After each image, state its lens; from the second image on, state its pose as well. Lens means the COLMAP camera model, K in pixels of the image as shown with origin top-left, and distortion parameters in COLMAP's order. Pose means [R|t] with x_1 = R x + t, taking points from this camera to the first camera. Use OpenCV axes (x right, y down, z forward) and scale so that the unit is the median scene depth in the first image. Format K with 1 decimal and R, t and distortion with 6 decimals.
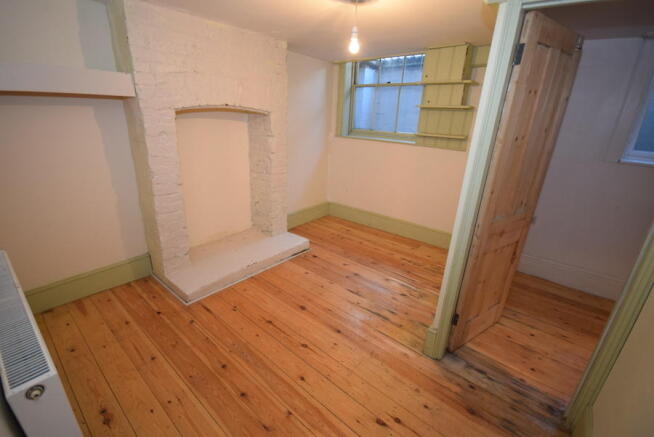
lens RADIAL K [[288.5, 0, 327.5], [0, 288.5, 219.0], [0, 0, 1]] dist [0.003621, 0.000380]
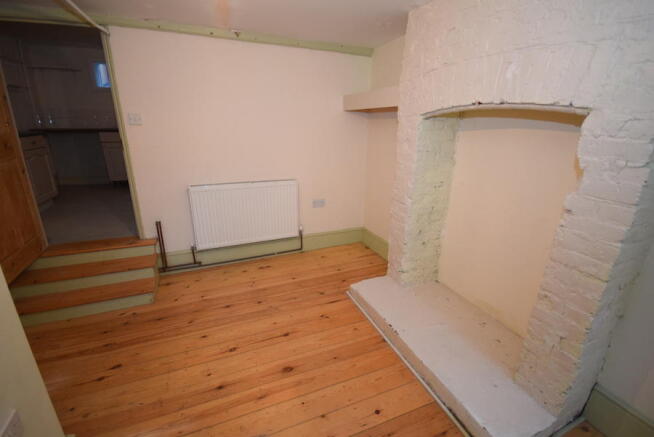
lens RADIAL K [[288.5, 0, 325.8], [0, 288.5, 218.6], [0, 0, 1]] dist [0.003621, 0.000380]
pose [[-0.472523, 0.228367, -0.851217, 0.448535], [-0.336459, 0.845947, 0.413726, -0.390058], [0.814566, 0.481895, -0.322893, 1.242274]]
